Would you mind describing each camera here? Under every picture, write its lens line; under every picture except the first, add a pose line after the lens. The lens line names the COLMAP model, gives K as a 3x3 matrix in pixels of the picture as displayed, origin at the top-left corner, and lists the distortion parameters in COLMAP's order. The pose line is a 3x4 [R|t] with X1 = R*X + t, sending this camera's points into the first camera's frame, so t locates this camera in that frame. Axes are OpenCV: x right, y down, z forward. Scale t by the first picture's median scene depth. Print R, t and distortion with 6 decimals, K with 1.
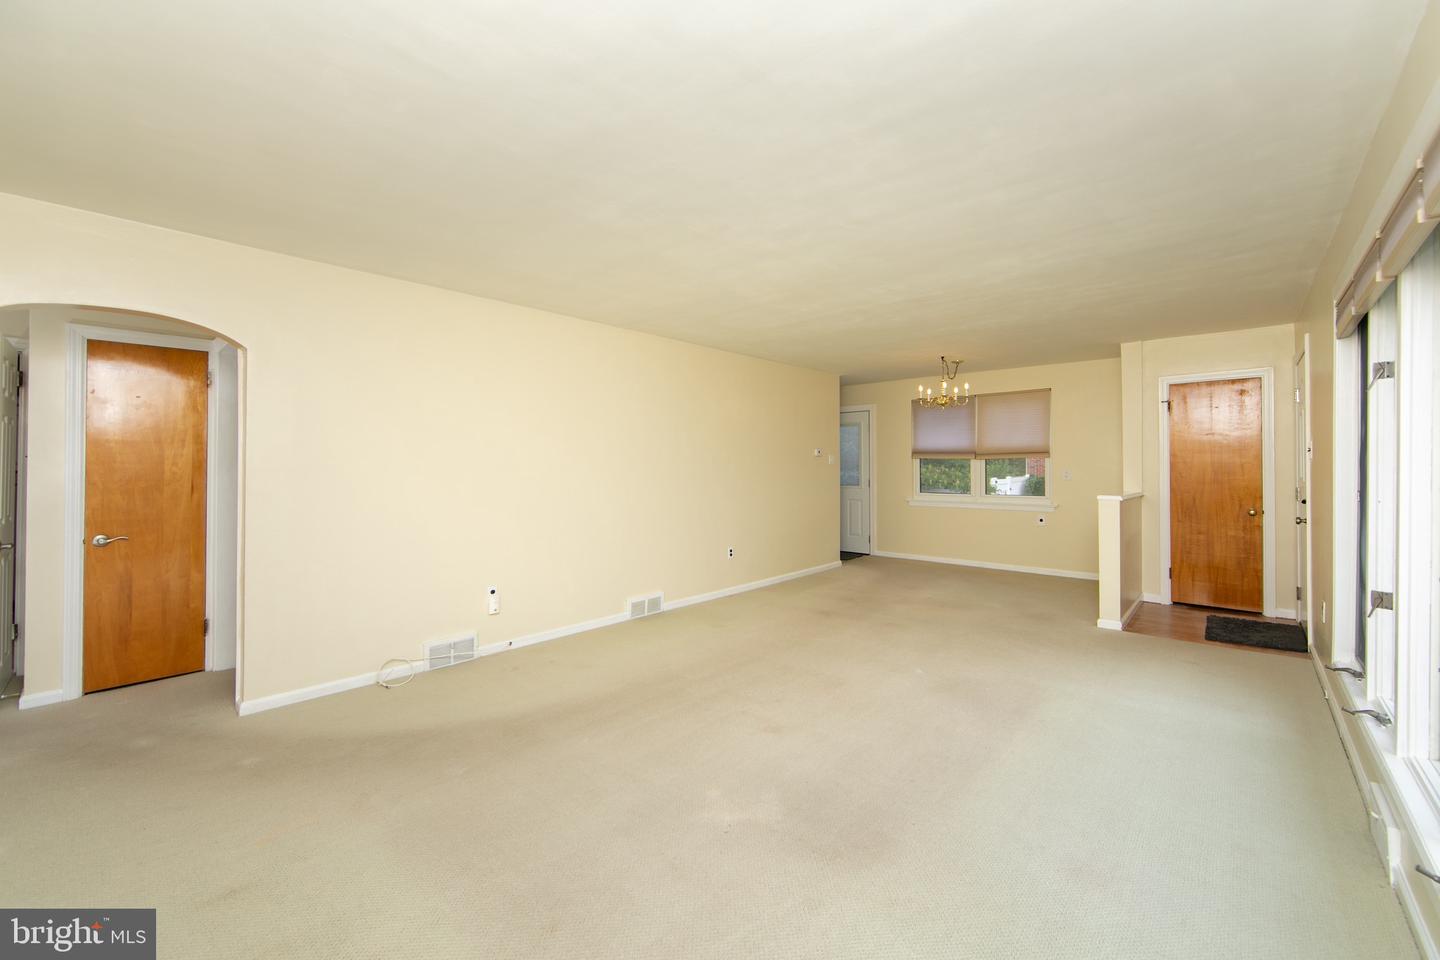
lens RADIAL K [[579.1, 0, 717.8], [0, 579.1, 463.1], [0, 0, 1]] dist [0.000656, 0.000072]
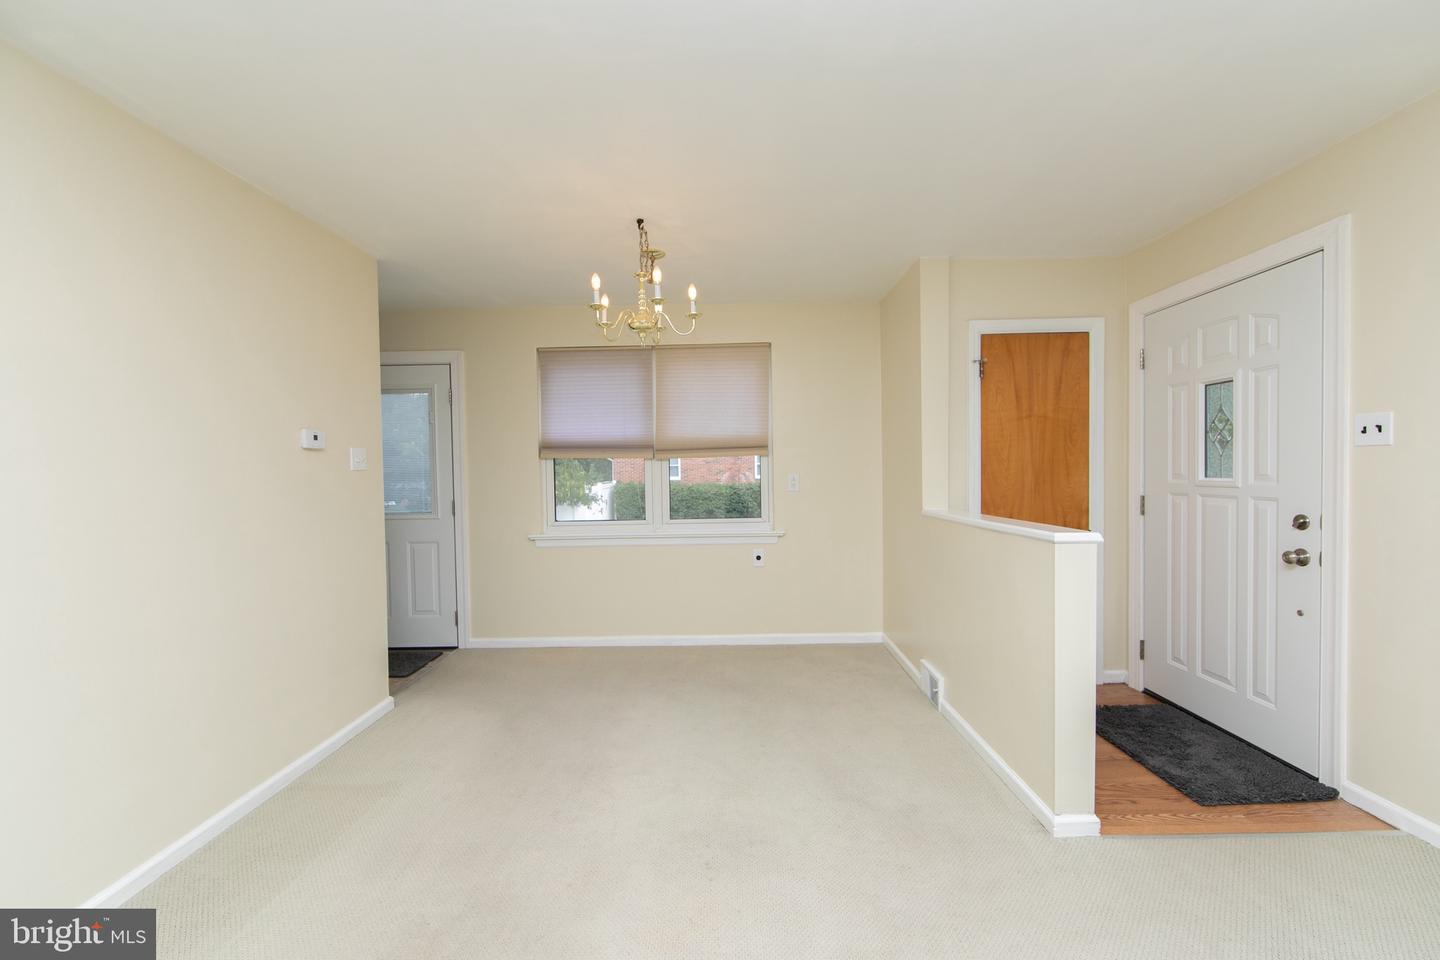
lens RADIAL K [[560.5, 0, 722.2], [0, 560.5, 482.8], [0, 0, 1]] dist [-0.000987, -0.000137]
pose [[0.744873, -0.026268, 0.666689, 0.124152], [0.011862, 0.999588, 0.026131, 0.002910], [-0.667101, -0.011556, 0.744878, 0.536903]]
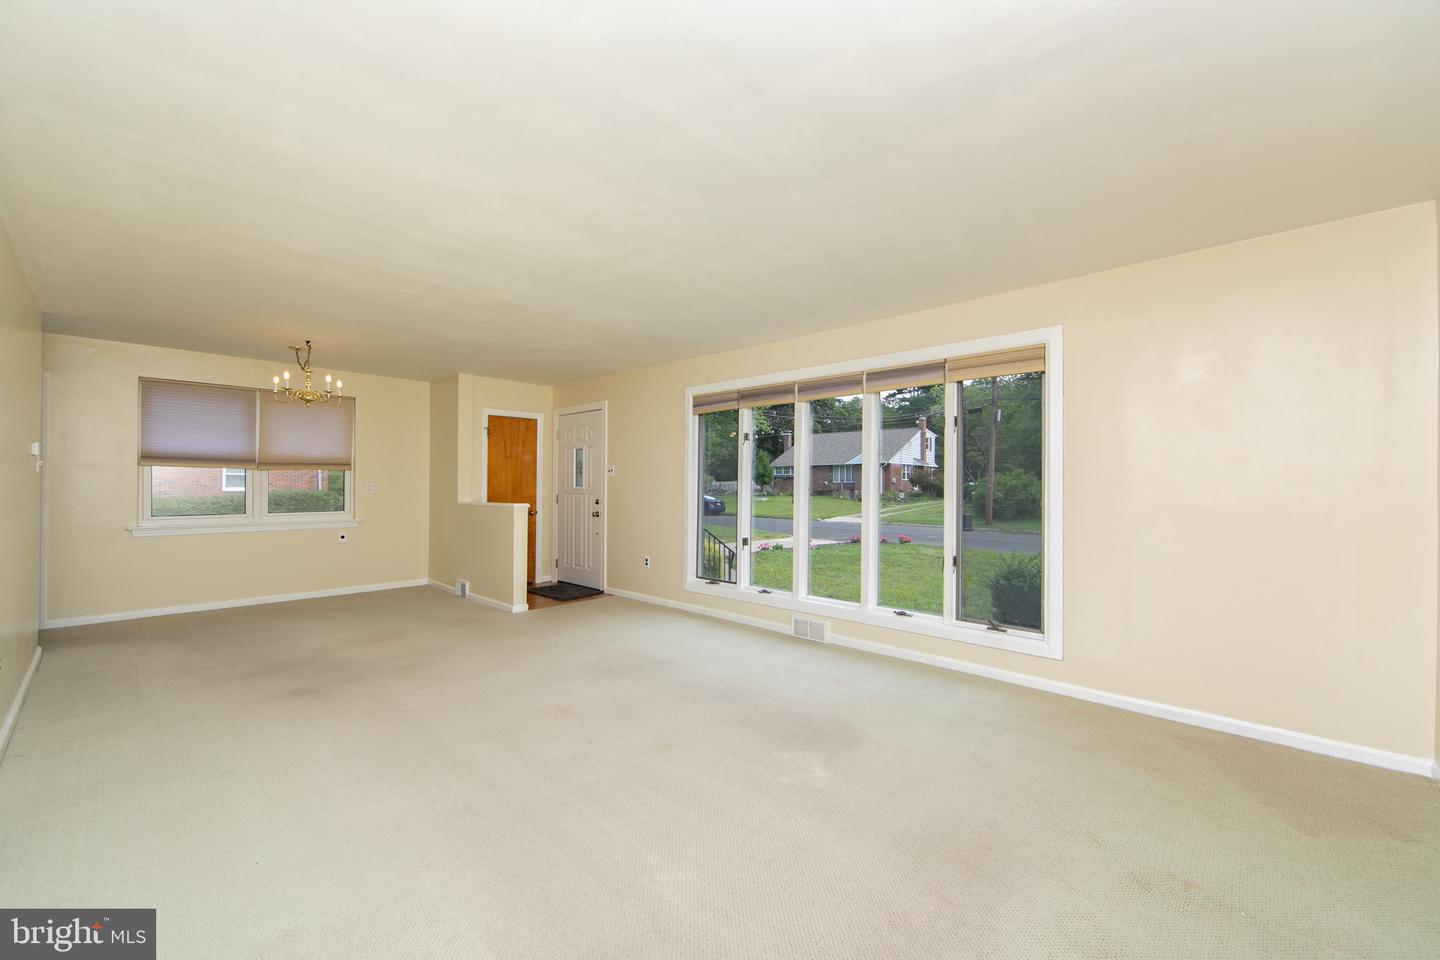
lens RADIAL K [[560.5, 0, 722.2], [0, 560.5, 482.8], [0, 0, 1]] dist [-0.000987, -0.000137]
pose [[0.006128, 0.005523, 0.999966, -0.315590], [-0.009863, 0.999936, -0.005462, 0.009306], [-0.999933, -0.009829, 0.006182, 0.352195]]
